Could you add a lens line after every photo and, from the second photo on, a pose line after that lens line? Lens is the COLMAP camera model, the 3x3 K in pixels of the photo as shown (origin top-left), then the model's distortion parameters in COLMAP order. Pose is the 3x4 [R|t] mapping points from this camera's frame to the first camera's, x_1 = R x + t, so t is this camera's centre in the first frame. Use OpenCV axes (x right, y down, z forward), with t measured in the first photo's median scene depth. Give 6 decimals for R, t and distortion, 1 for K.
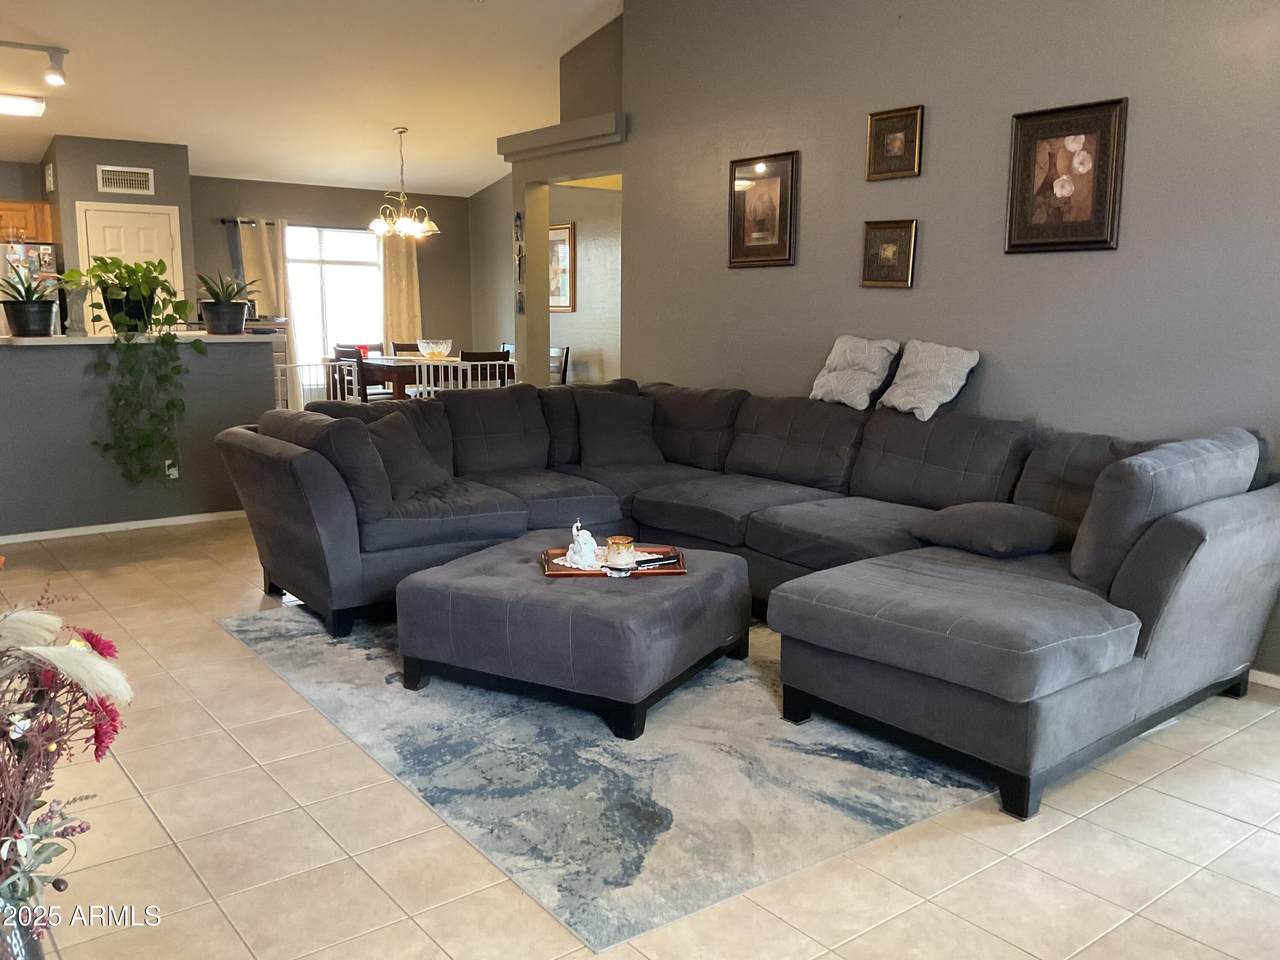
lens RADIAL K [[1062.4, 0, 638.1], [0, 1062.4, 478.8], [0, 0, 1]] dist [0.003645, -0.004642]
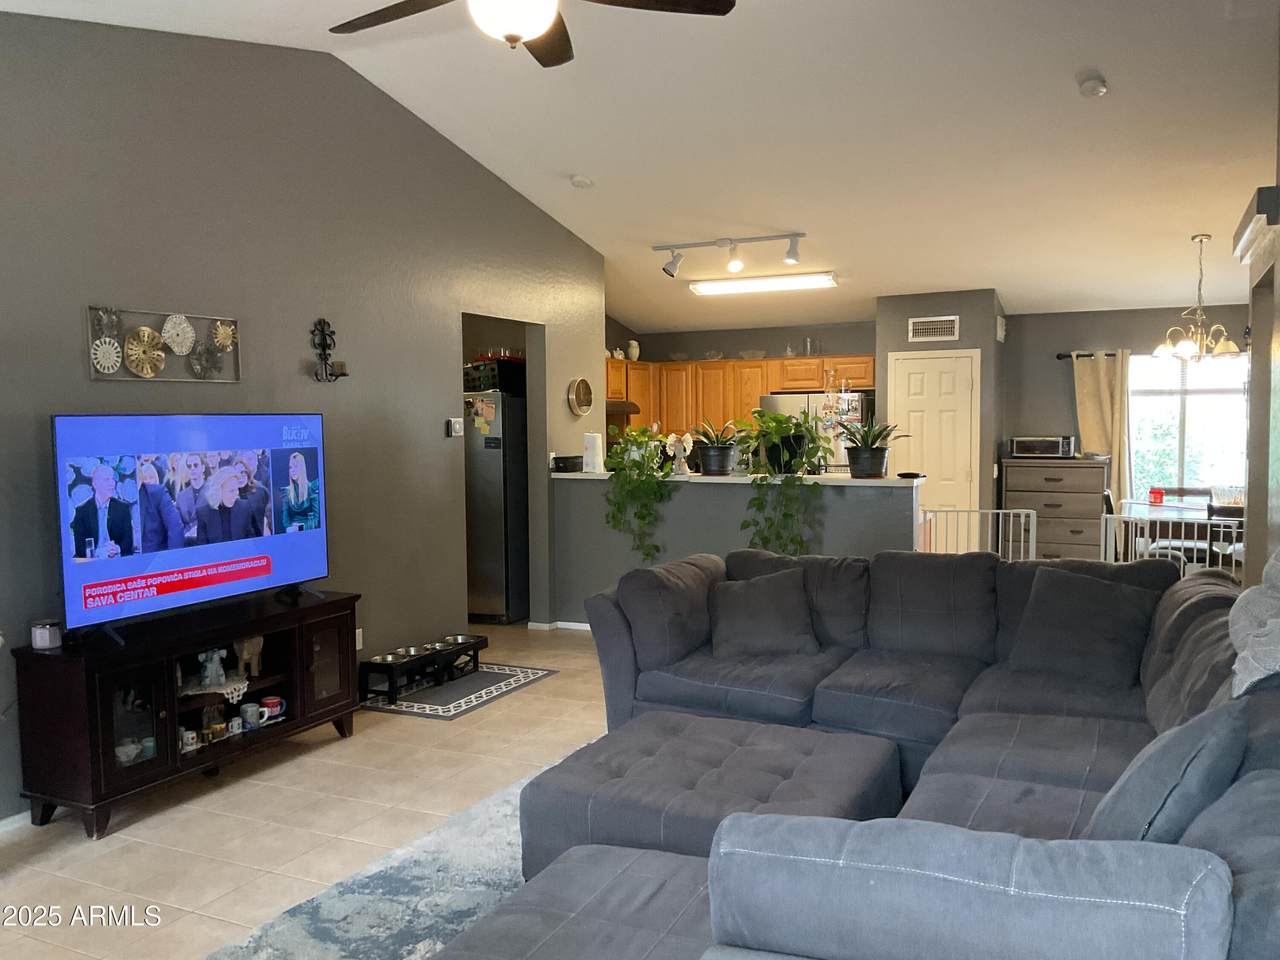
lens RADIAL K [[1062.4, 0, 636.9], [0, 1062.4, 481.7], [0, 0, 1]] dist [0.003645, -0.004642]
pose [[0.432444, 0.037266, -0.900891, 0.472531], [-0.133948, 0.990714, -0.023316, -0.083505], [0.891656, 0.130756, 0.433420, 0.380517]]
